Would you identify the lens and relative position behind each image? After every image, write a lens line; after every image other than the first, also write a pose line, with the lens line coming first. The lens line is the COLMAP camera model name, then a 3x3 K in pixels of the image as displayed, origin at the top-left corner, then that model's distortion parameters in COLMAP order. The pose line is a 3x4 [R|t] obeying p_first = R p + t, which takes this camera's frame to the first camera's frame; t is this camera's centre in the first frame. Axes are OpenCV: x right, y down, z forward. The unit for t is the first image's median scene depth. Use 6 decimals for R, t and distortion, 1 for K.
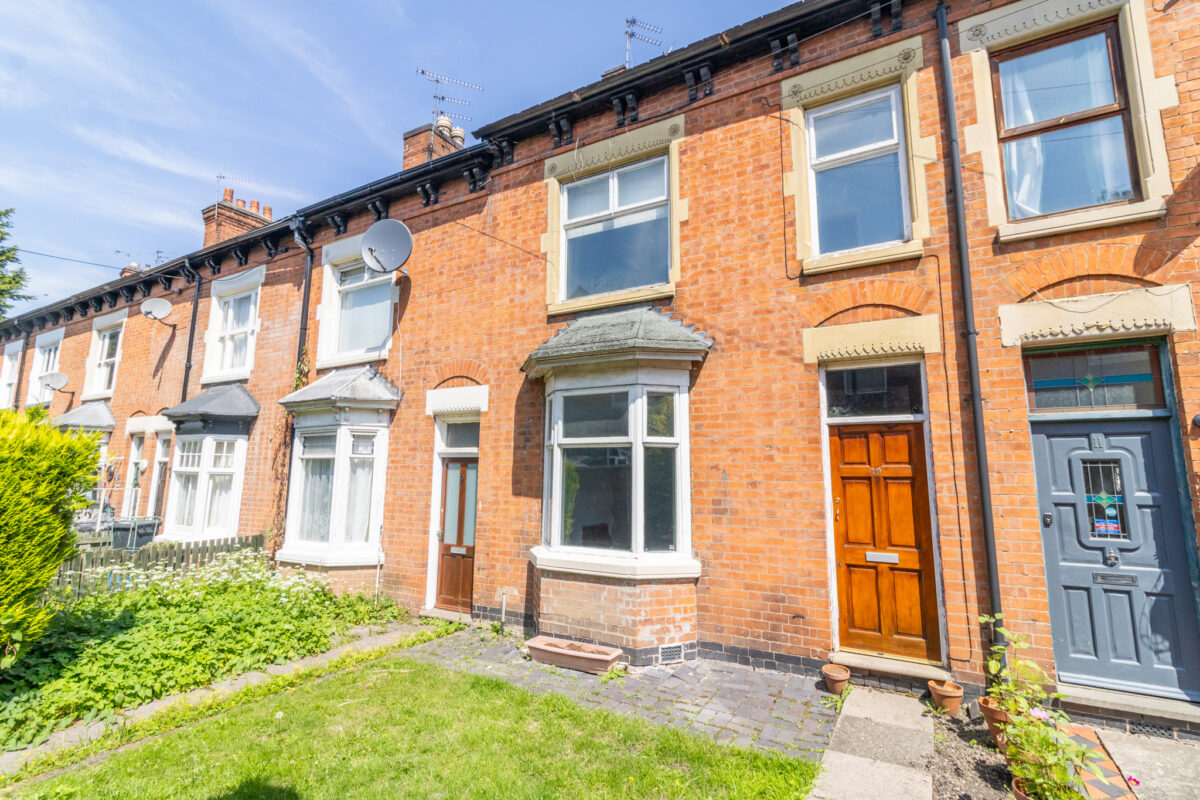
lens RADIAL K [[556.0, 0, 602.7], [0, 556.0, 394.6], [0, 0, 1]] dist [-0.001304, 0.002026]
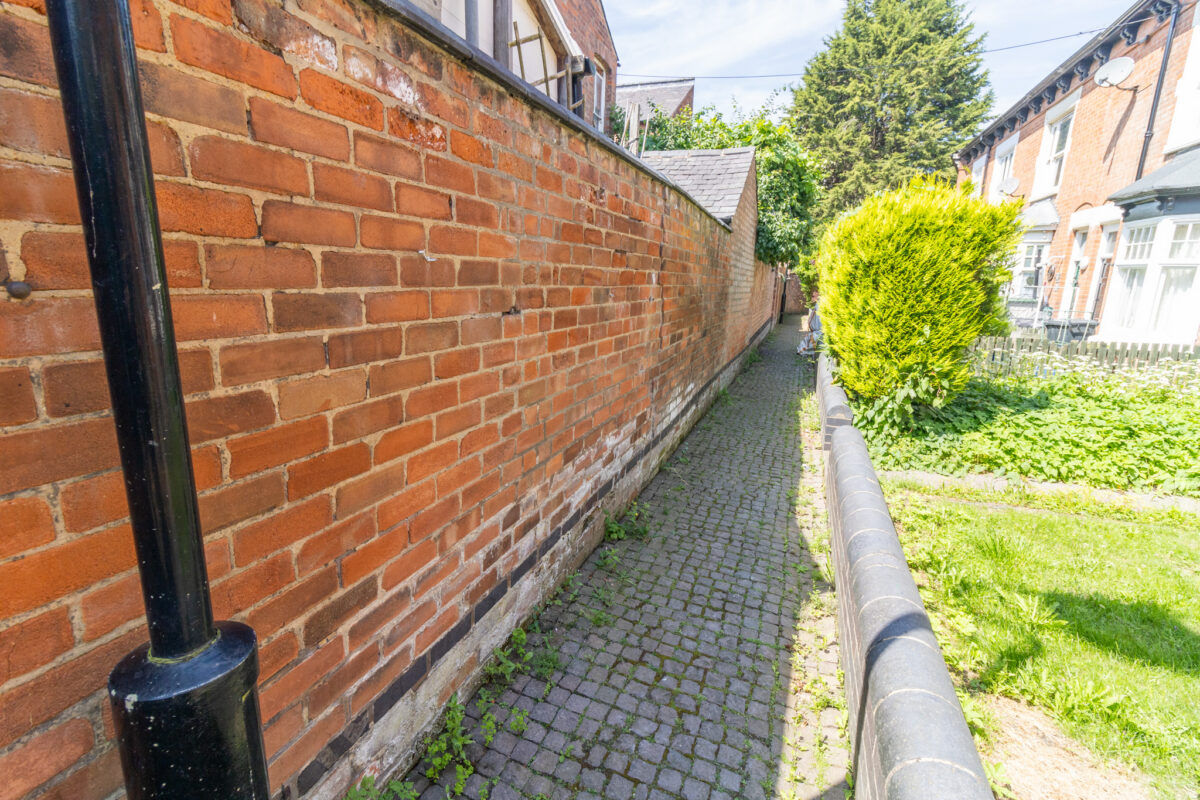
lens RADIAL K [[556.0, 0, 602.7], [0, 556.0, 394.6], [0, 0, 1]] dist [-0.001304, 0.002026]
pose [[0.167036, 0.200687, -0.965310, -0.038308], [0.117467, 0.968041, 0.221581, 0.089763], [0.978928, -0.150404, 0.138123, 0.108315]]
